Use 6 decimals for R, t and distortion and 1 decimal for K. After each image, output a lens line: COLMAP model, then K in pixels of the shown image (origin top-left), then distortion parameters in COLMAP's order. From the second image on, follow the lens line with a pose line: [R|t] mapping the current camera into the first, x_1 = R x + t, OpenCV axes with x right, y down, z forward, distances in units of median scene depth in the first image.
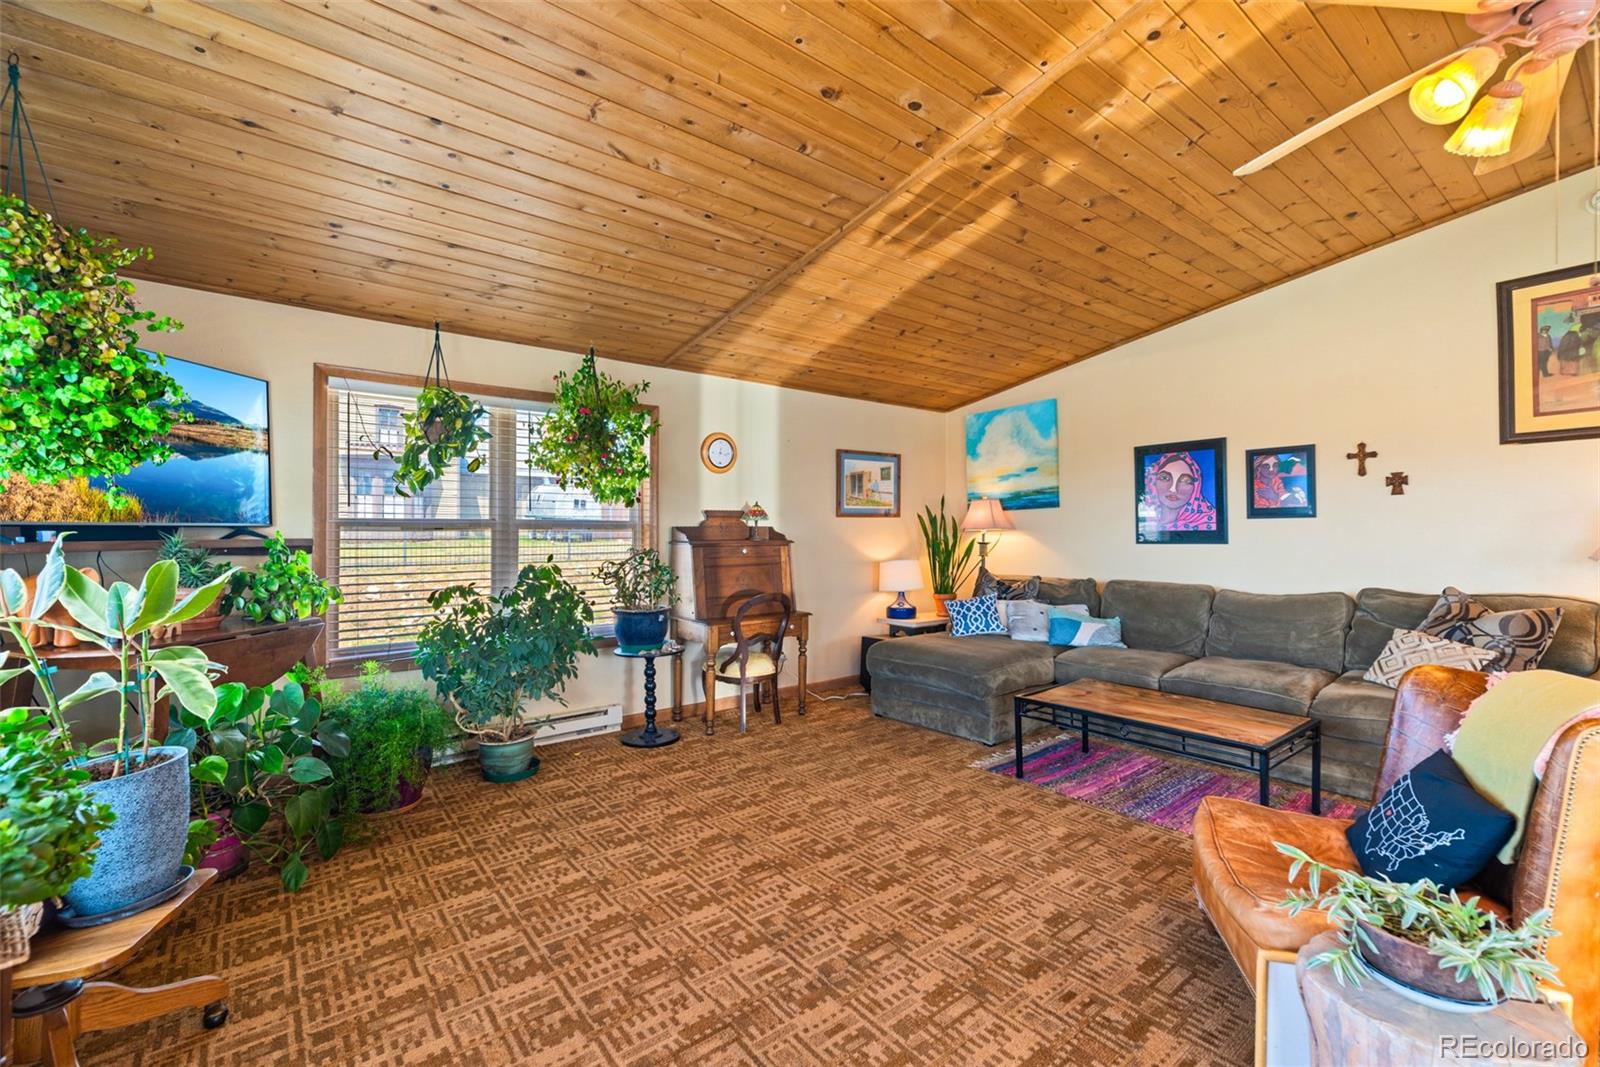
lens RADIAL K [[694.4, 0, 802.6], [0, 694.4, 527.4], [0, 0, 1]] dist [0.004620, 0.001634]
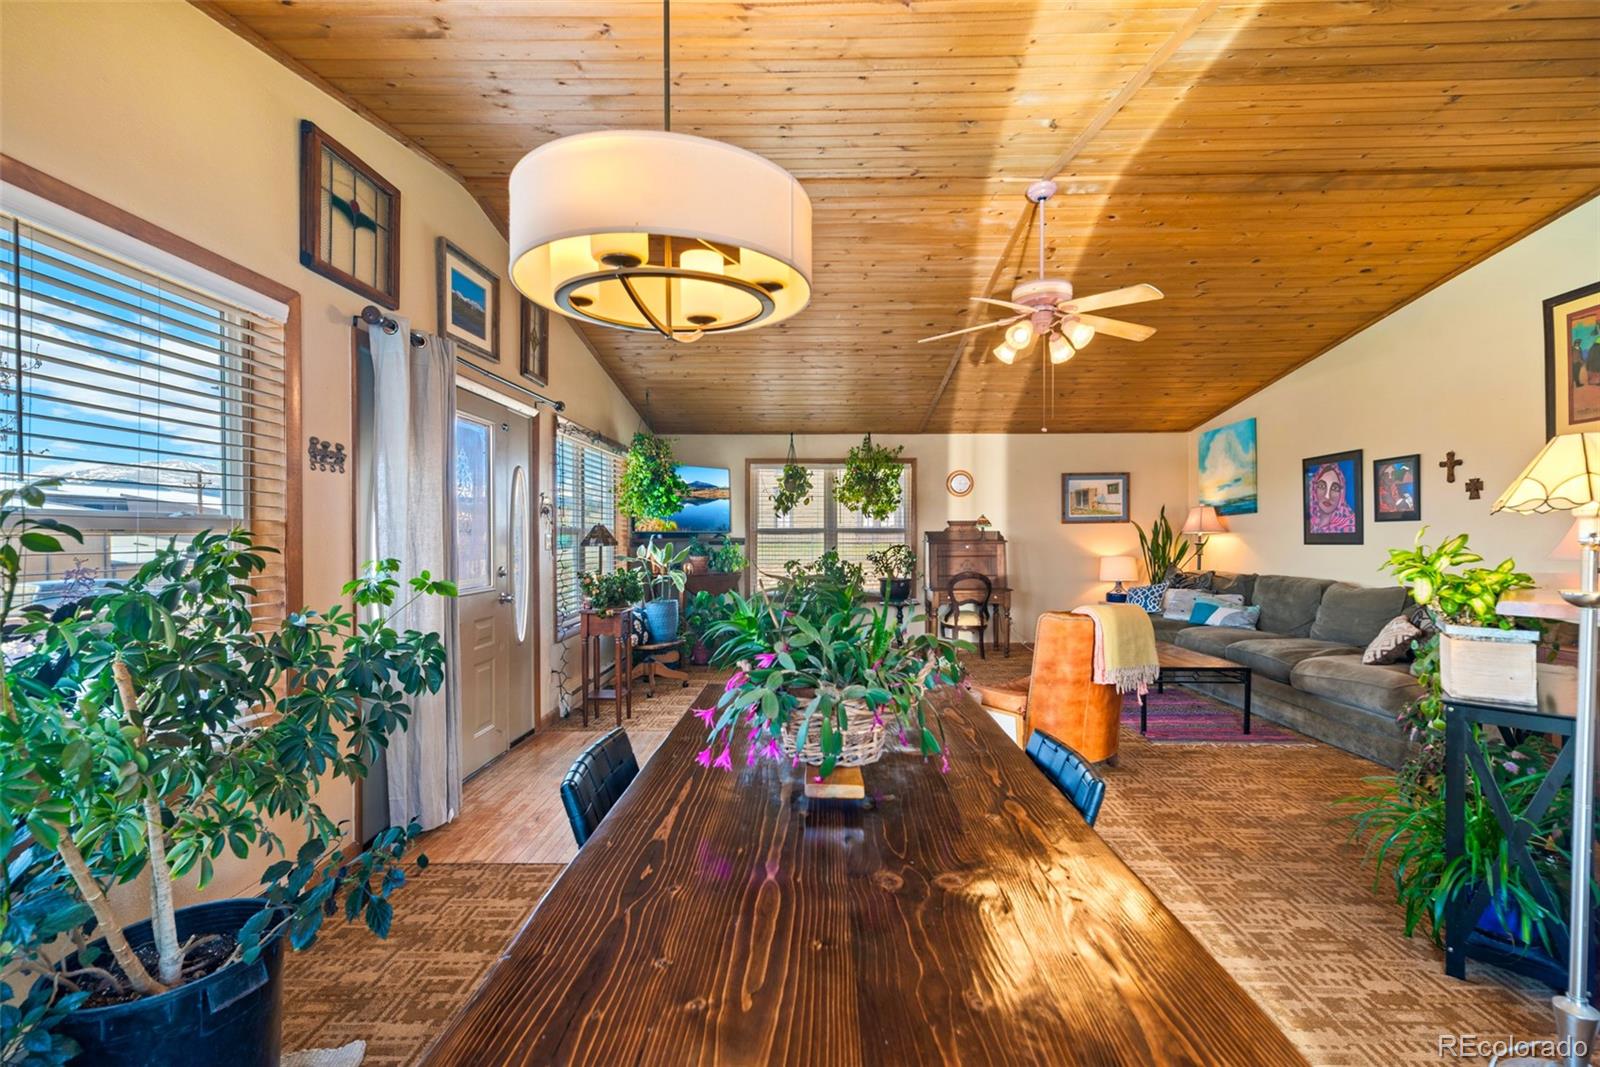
lens RADIAL K [[694.4, 0, 806.6], [0, 694.4, 537.6], [0, 0, 1]] dist [0.004620, 0.001634]
pose [[0.771482, 0.001260, -0.636250, 0.730409], [0.005209, 0.999952, 0.008296, -0.001830], [0.636230, -0.009714, 0.771439, -0.497259]]
